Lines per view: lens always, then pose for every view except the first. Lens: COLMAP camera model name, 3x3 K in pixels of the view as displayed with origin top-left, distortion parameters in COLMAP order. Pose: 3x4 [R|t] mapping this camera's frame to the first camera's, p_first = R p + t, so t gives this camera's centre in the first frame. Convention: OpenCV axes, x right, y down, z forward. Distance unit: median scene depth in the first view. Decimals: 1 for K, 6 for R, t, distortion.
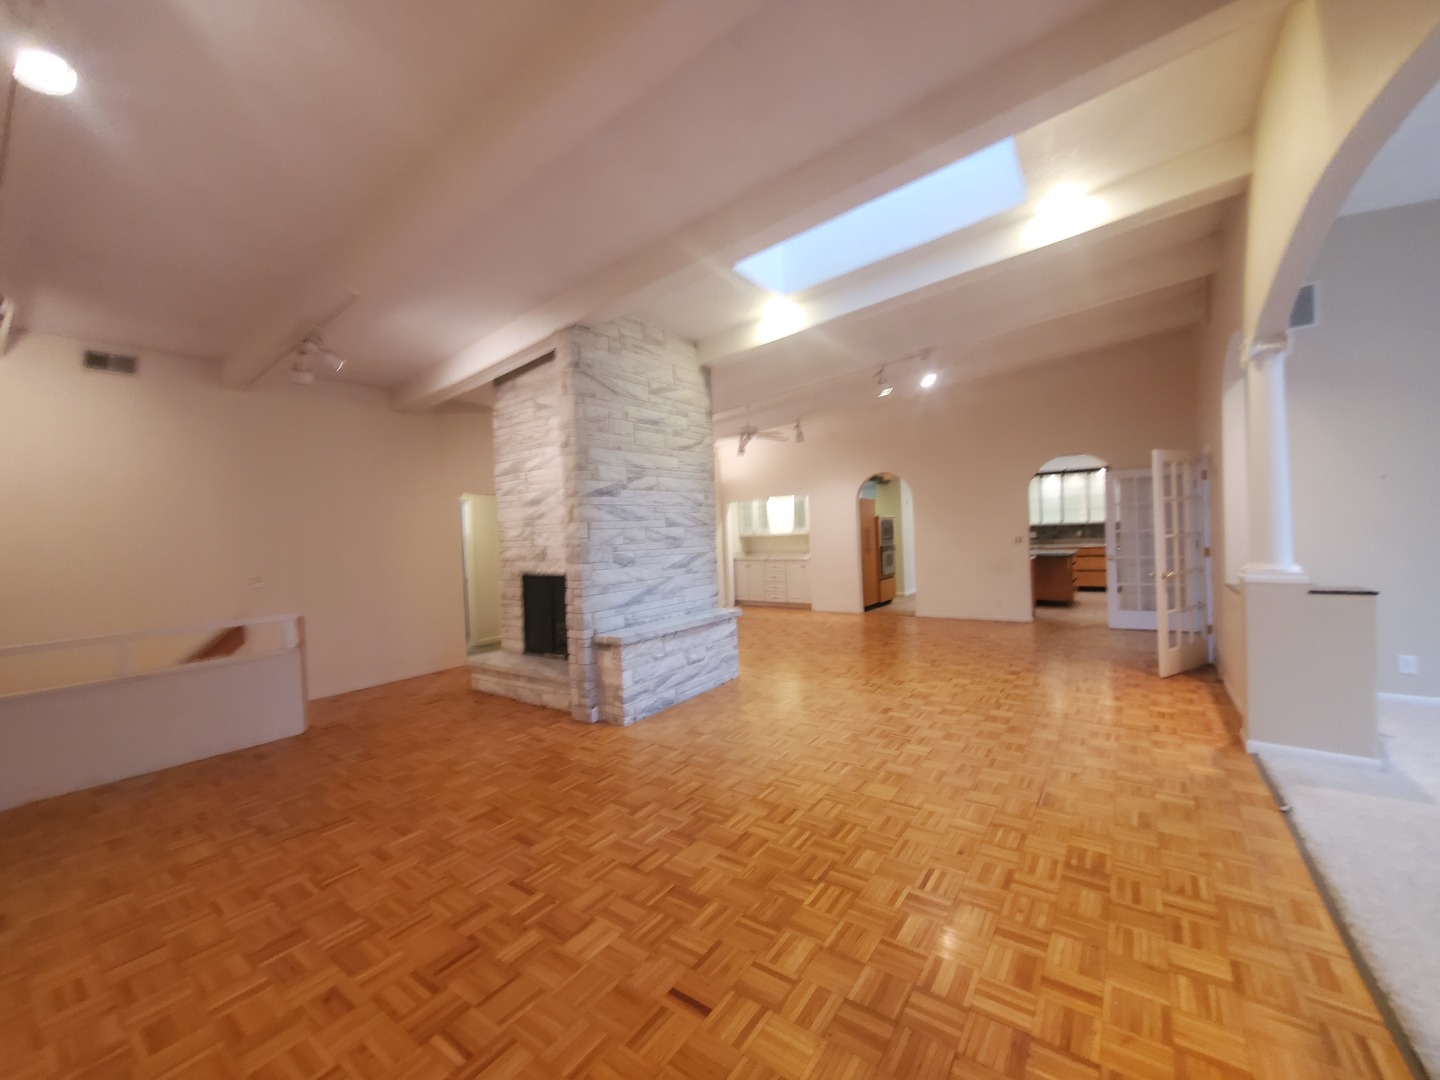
lens RADIAL K [[571.0, 0, 722.9], [0, 571.0, 536.5], [0, 0, 1]] dist [0.000913, -0.000329]
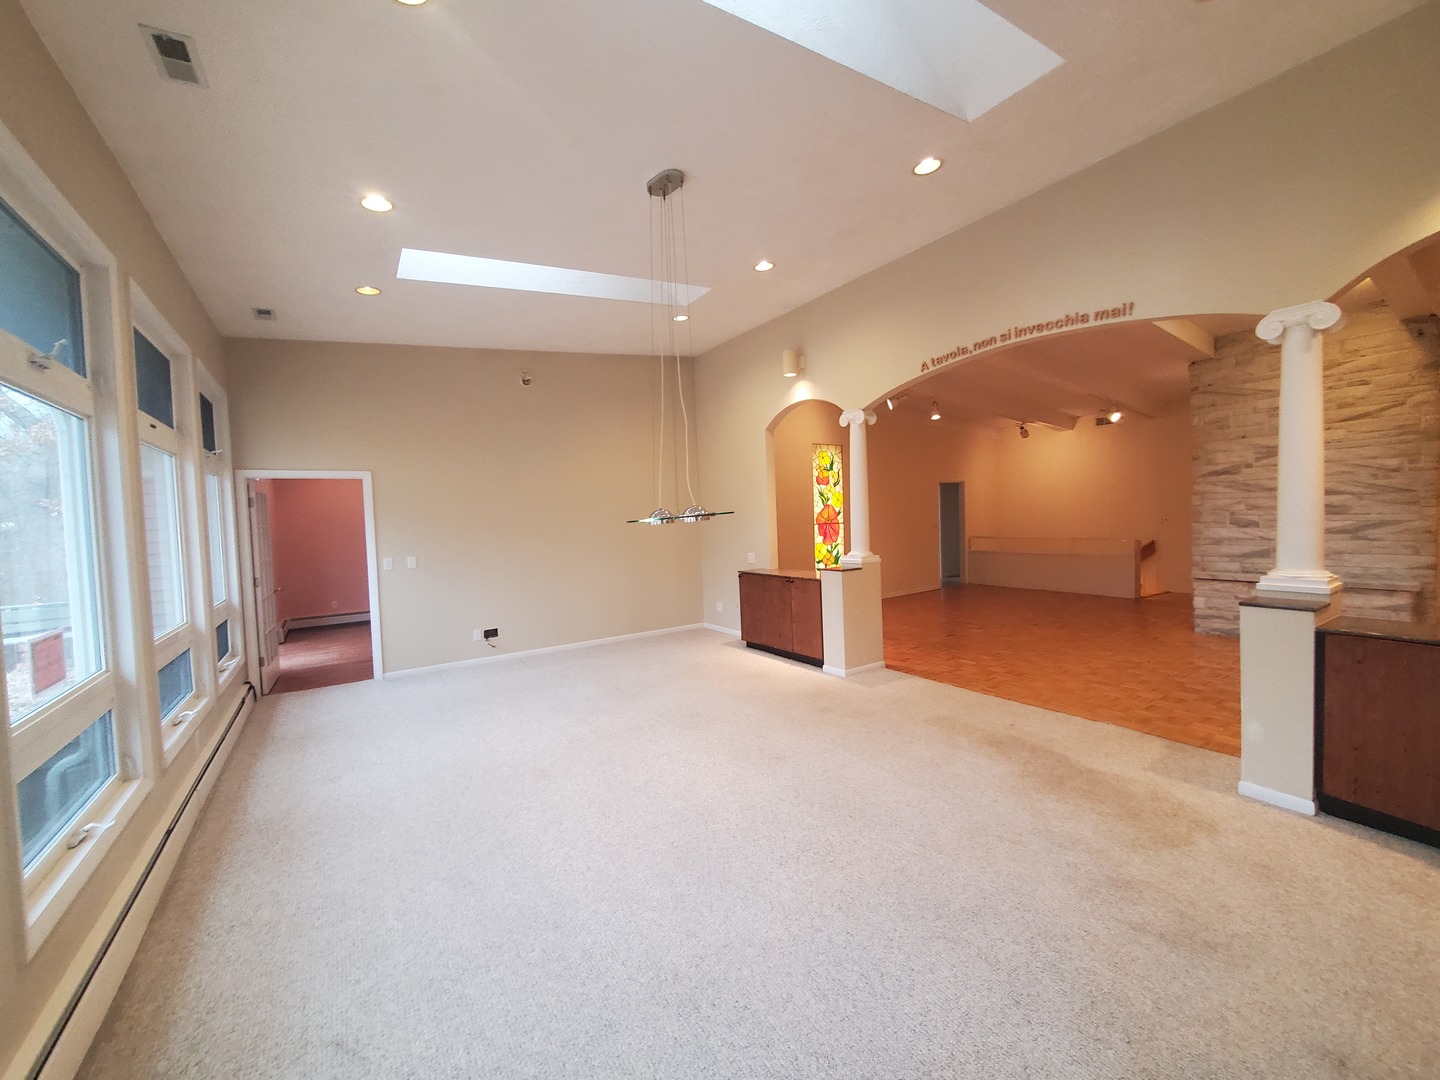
lens RADIAL K [[571.0, 0, 722.9], [0, 571.0, 536.5], [0, 0, 1]] dist [0.000913, -0.000329]
pose [[-0.357259, 0.072005, -0.931226, 1.503356], [0.025226, 0.997404, 0.067444, -0.045364], [0.933665, 0.000604, -0.358148, 0.356034]]
